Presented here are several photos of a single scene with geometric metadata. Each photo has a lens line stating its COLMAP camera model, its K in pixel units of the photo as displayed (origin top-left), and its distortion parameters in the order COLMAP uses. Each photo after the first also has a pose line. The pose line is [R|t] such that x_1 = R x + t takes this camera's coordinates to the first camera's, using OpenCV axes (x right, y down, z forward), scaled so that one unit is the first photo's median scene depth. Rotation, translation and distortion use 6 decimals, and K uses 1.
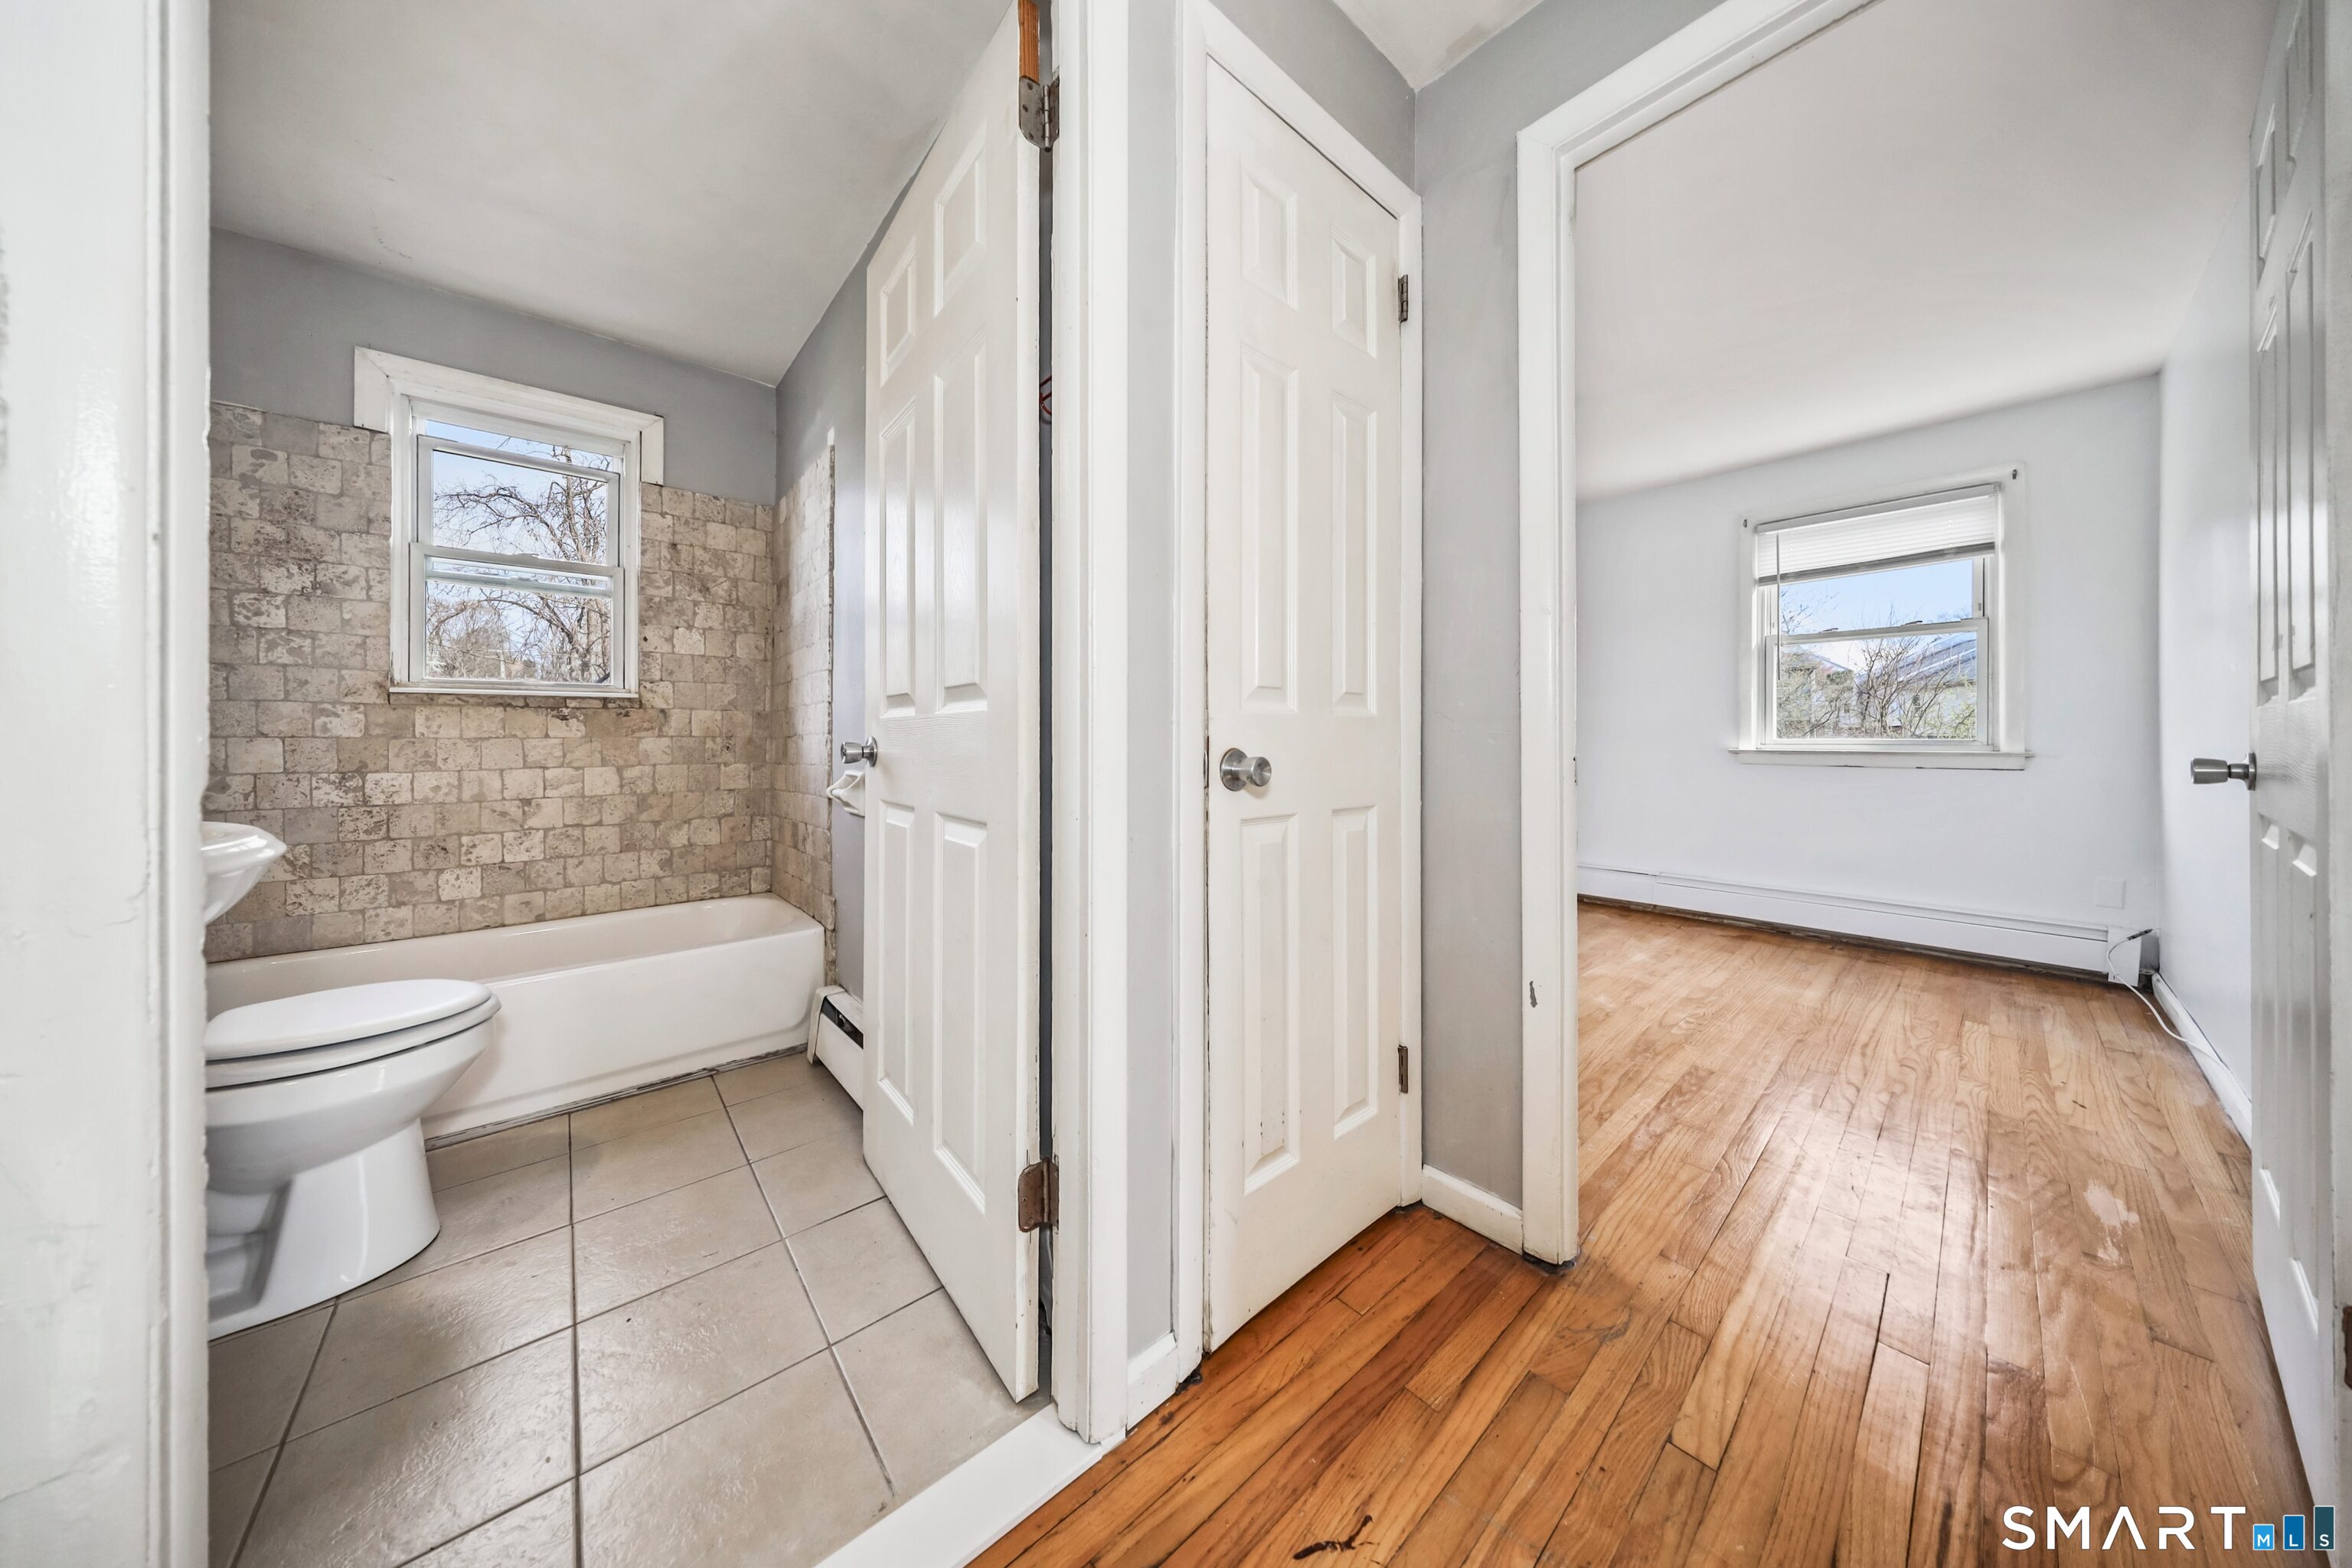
lens RADIAL K [[709.3, 0, 1167.6], [0, 709.3, 734.6], [0, 0, 1]] dist [0.000152, 0.000044]
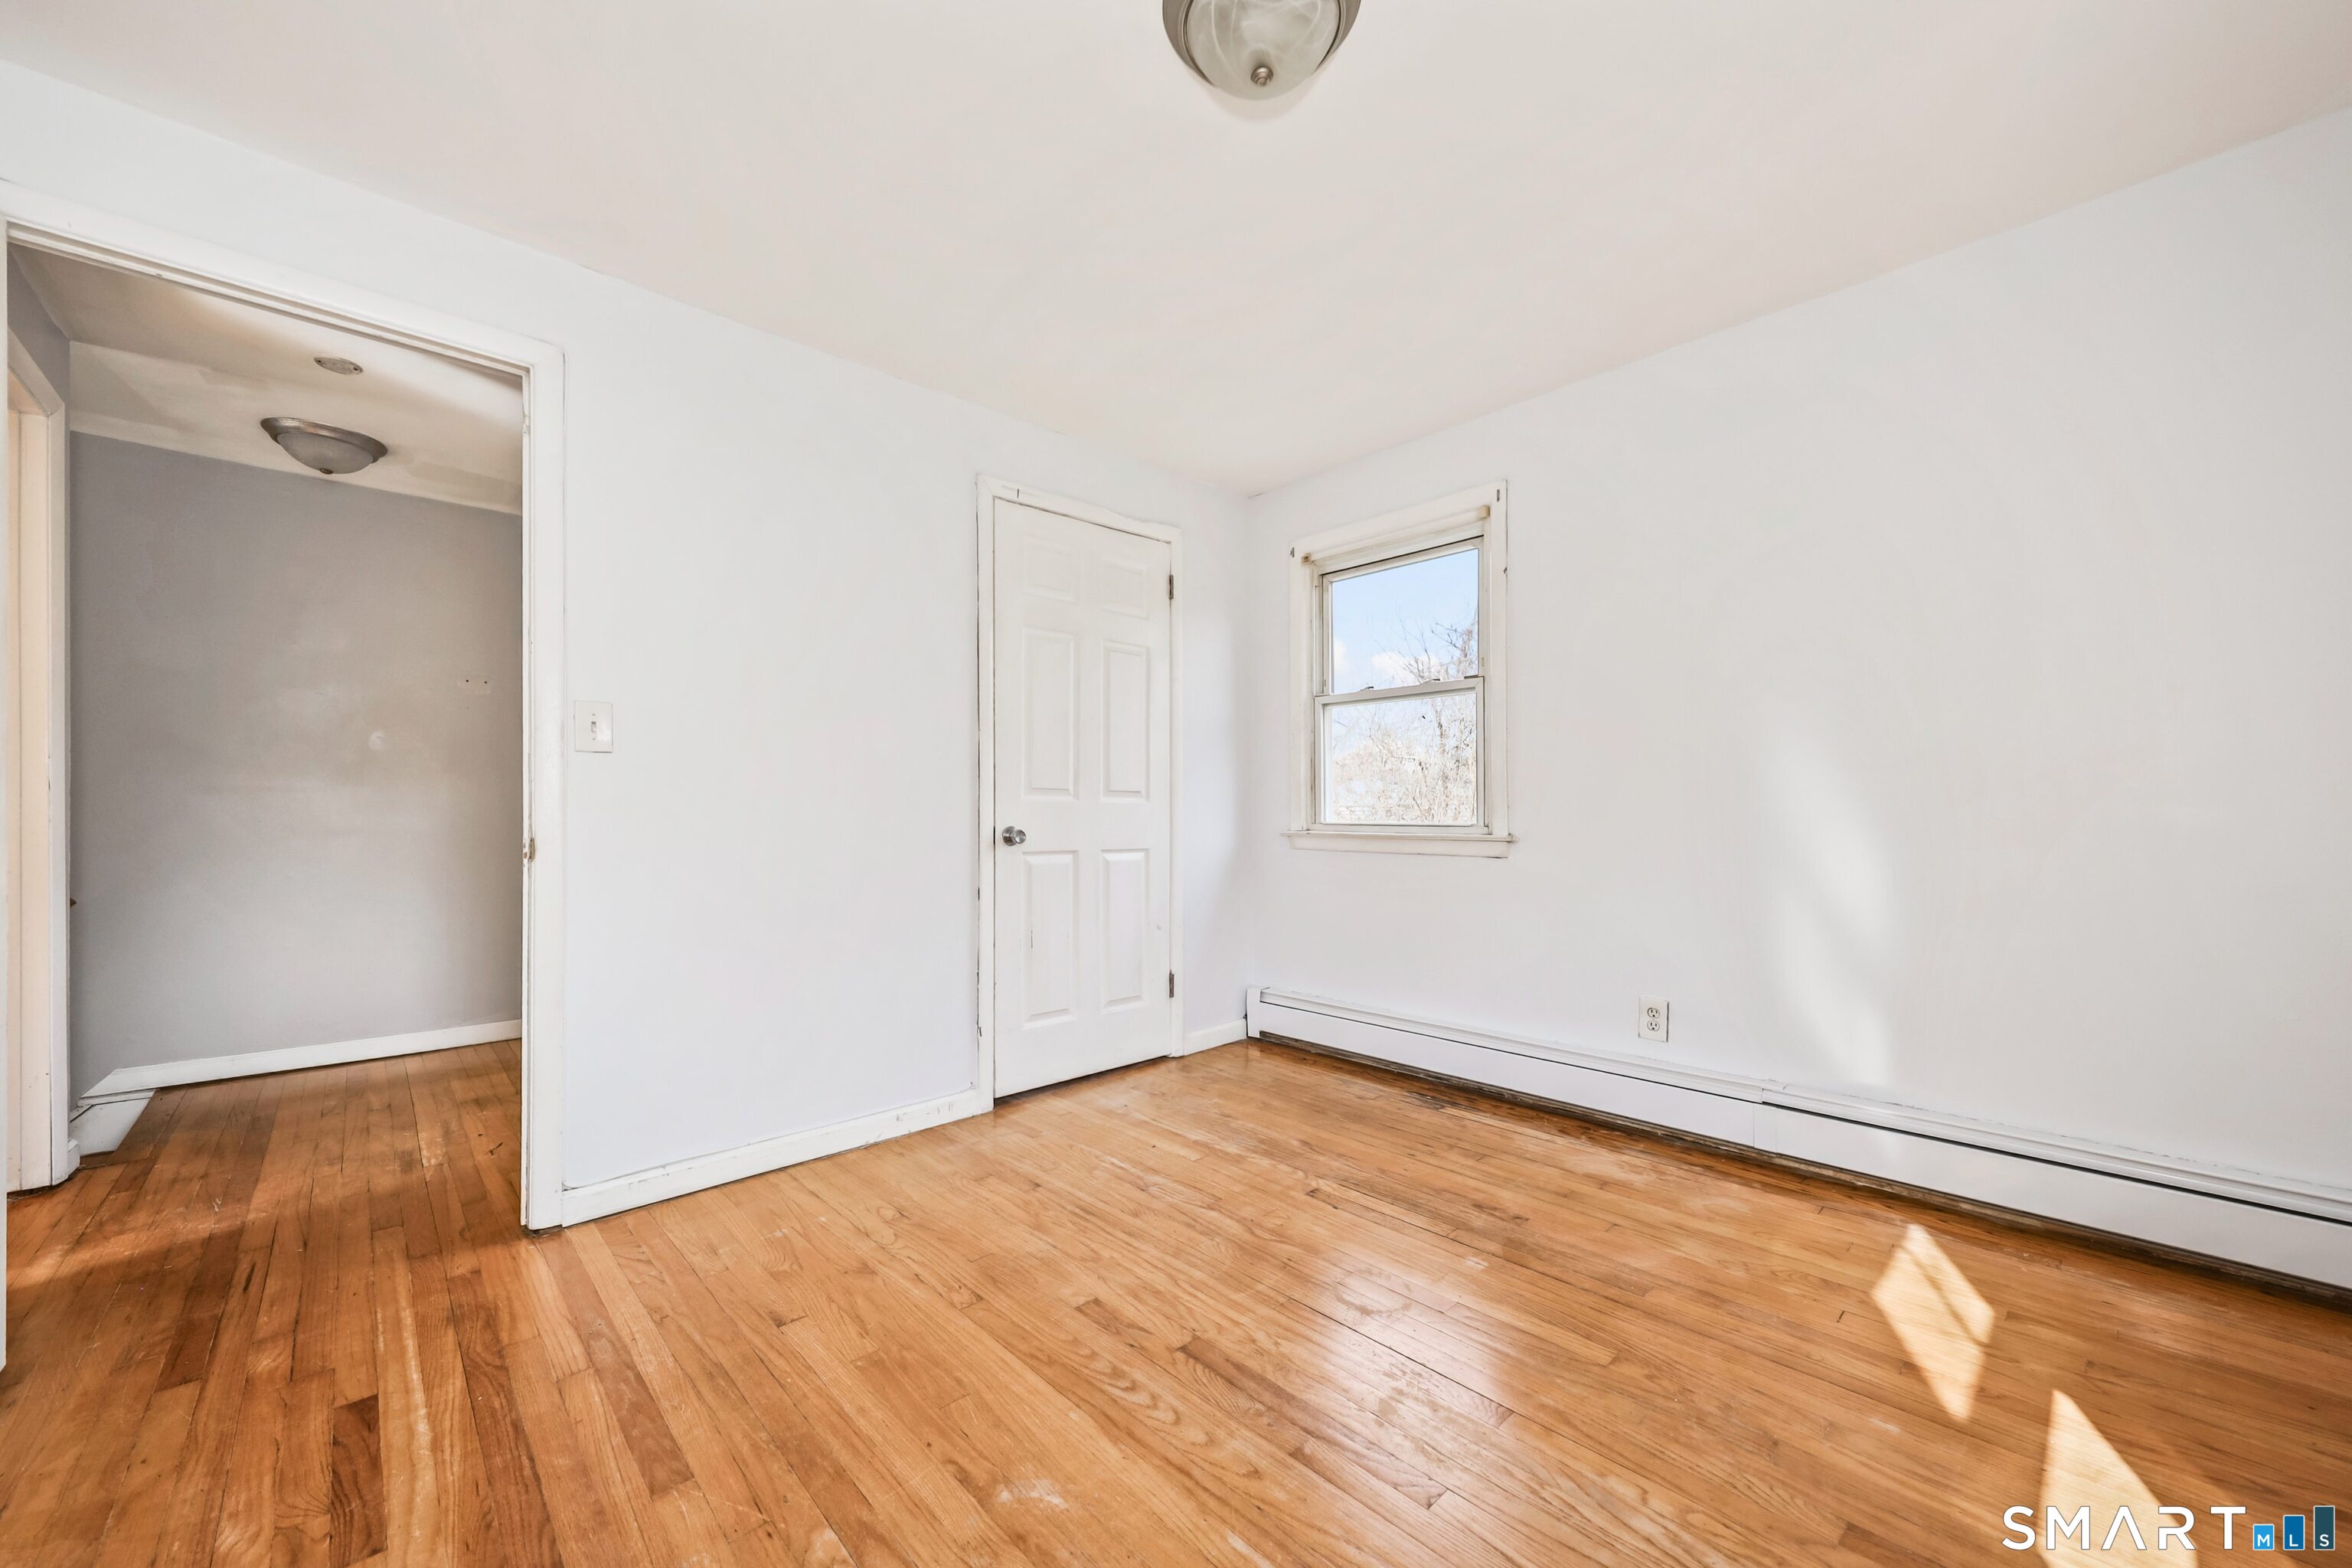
lens RADIAL K [[887.9, 0, 1144.5], [0, 887.9, 809.3], [0, 0, 1]] dist [0.000490, 0.000000]
pose [[0.020882, -0.005553, -0.999767, 0.817377], [0.006236, 0.999966, -0.005424, -0.000753], [0.999763, -0.006121, 0.020916, 0.776100]]
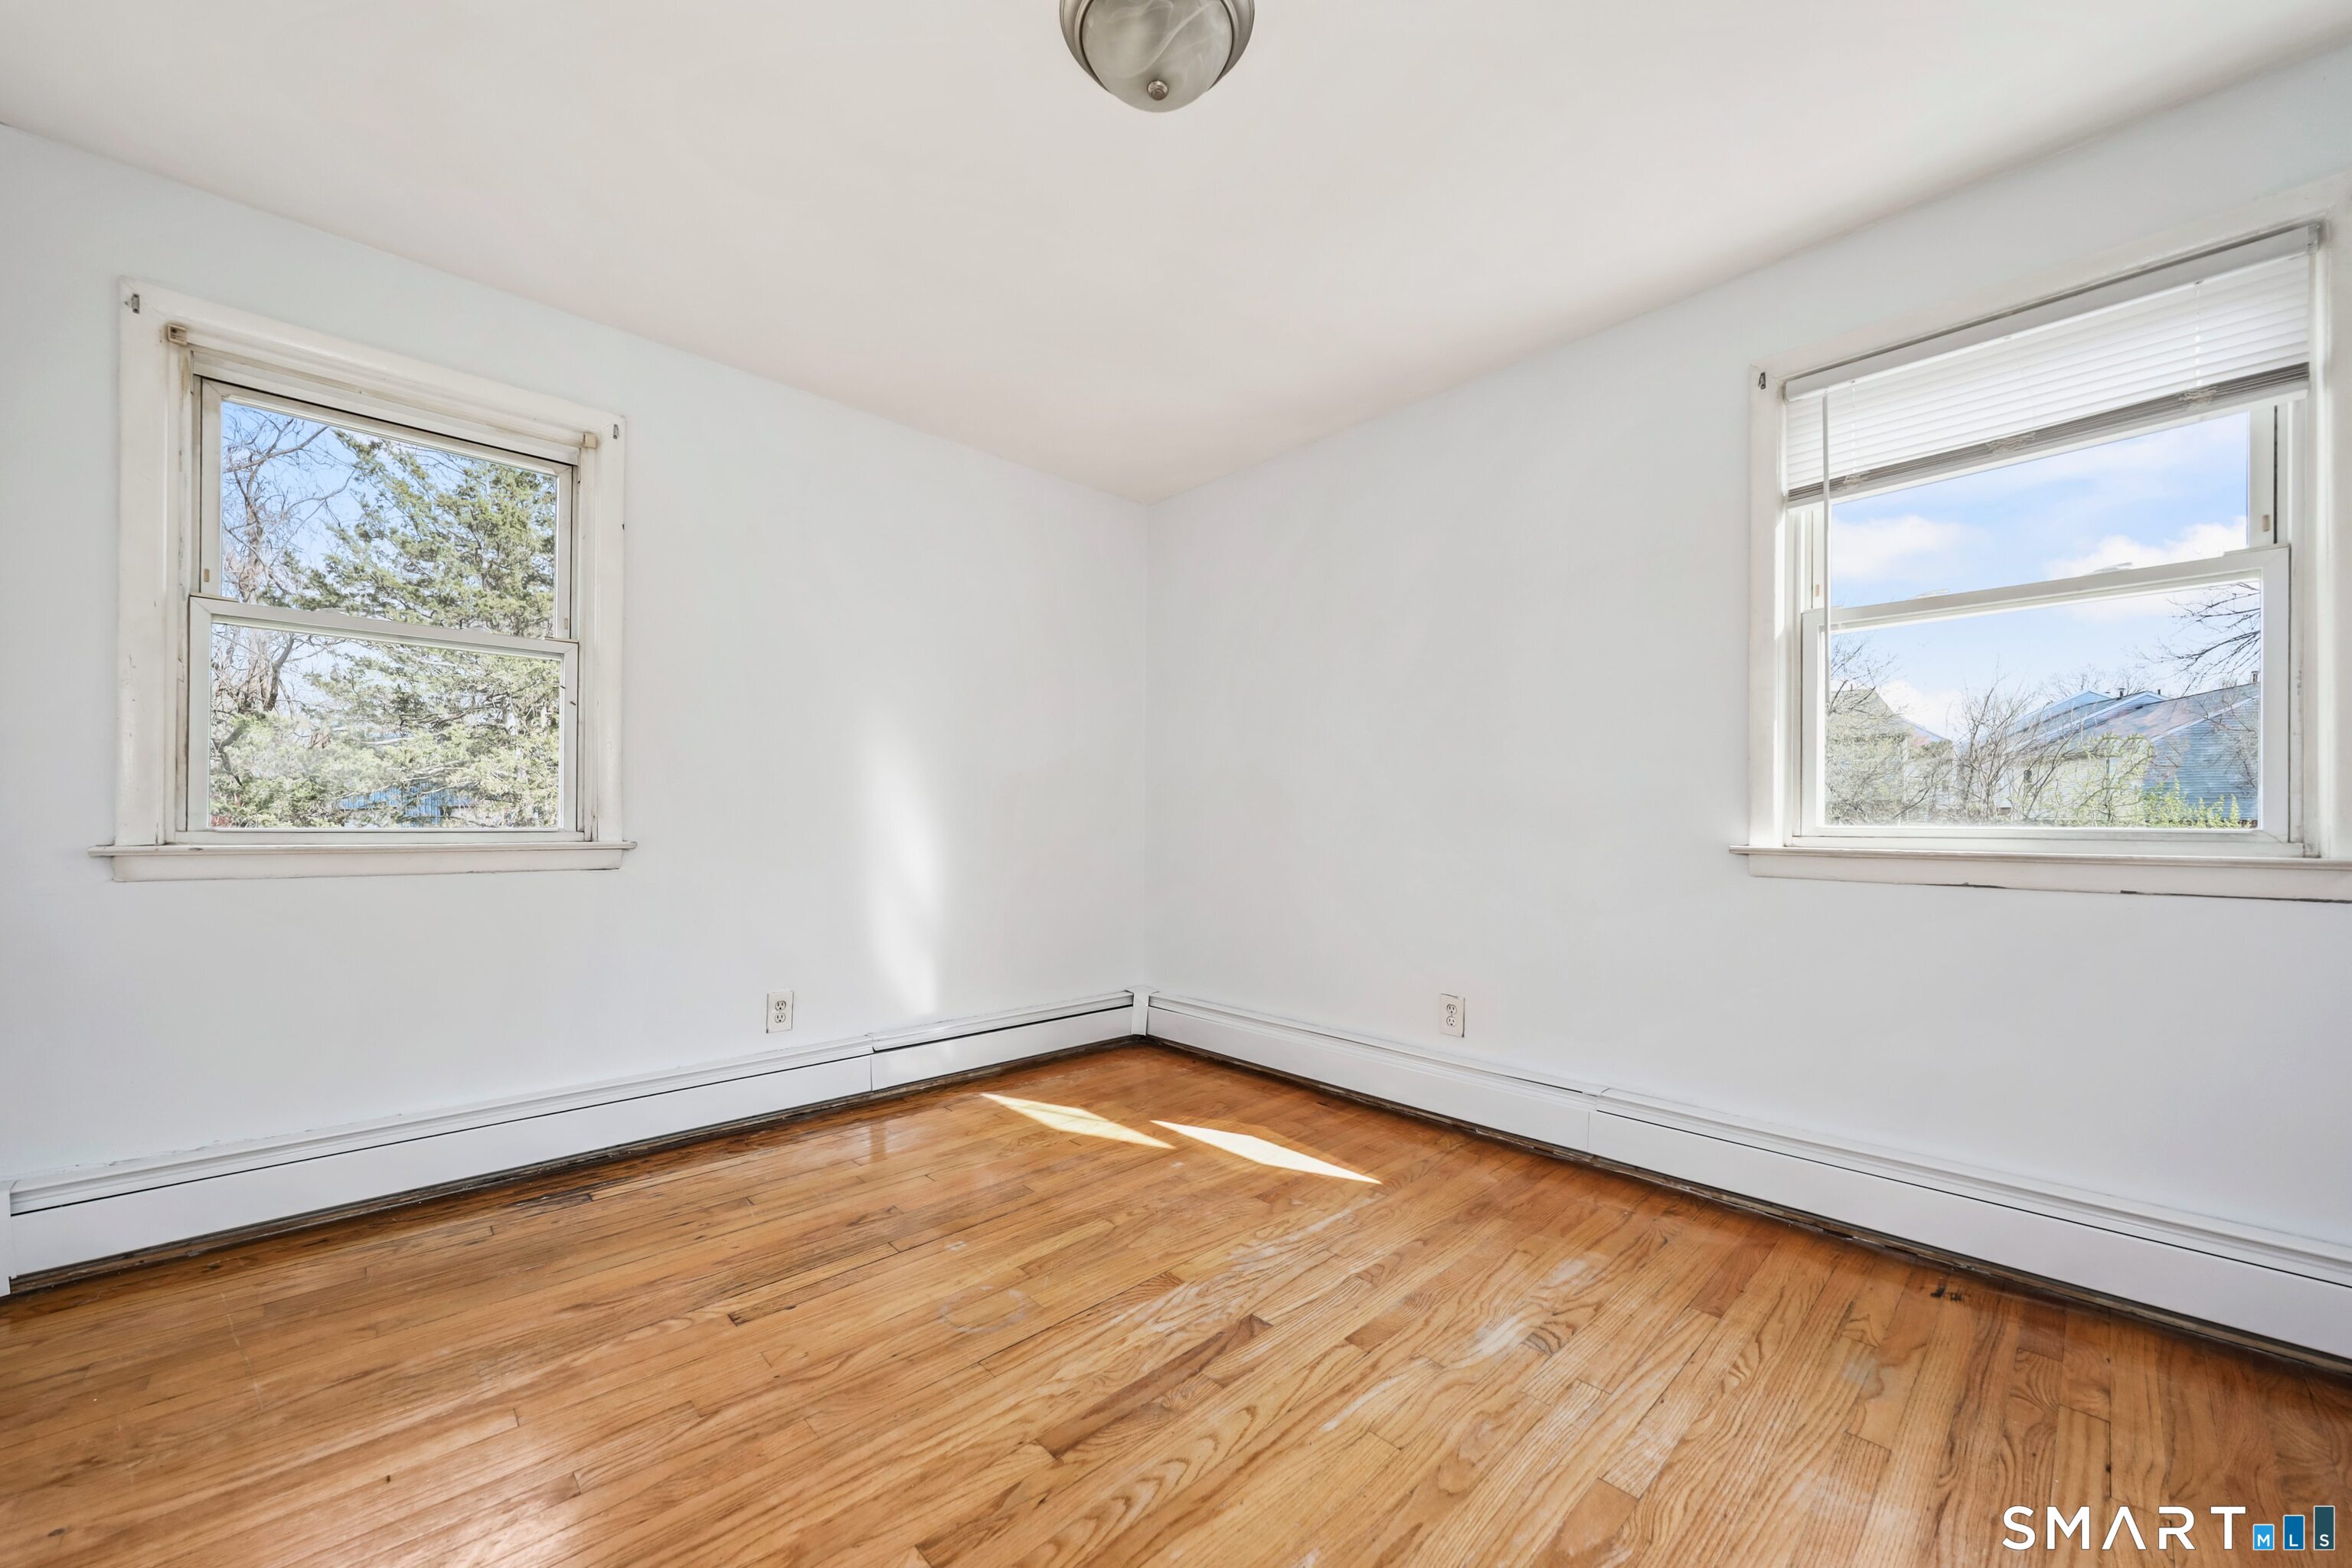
lens RADIAL K [[875.9, 0, 1176.9], [0, 875.9, 815.6], [0, 0, 1]] dist [0.001042, 0.000153]
pose [[0.998985, 0.002458, 0.044985, 0.390676], [-0.002400, 0.999996, -0.001338, 0.000798], [-0.044988, 0.001229, 0.998987, 0.422849]]
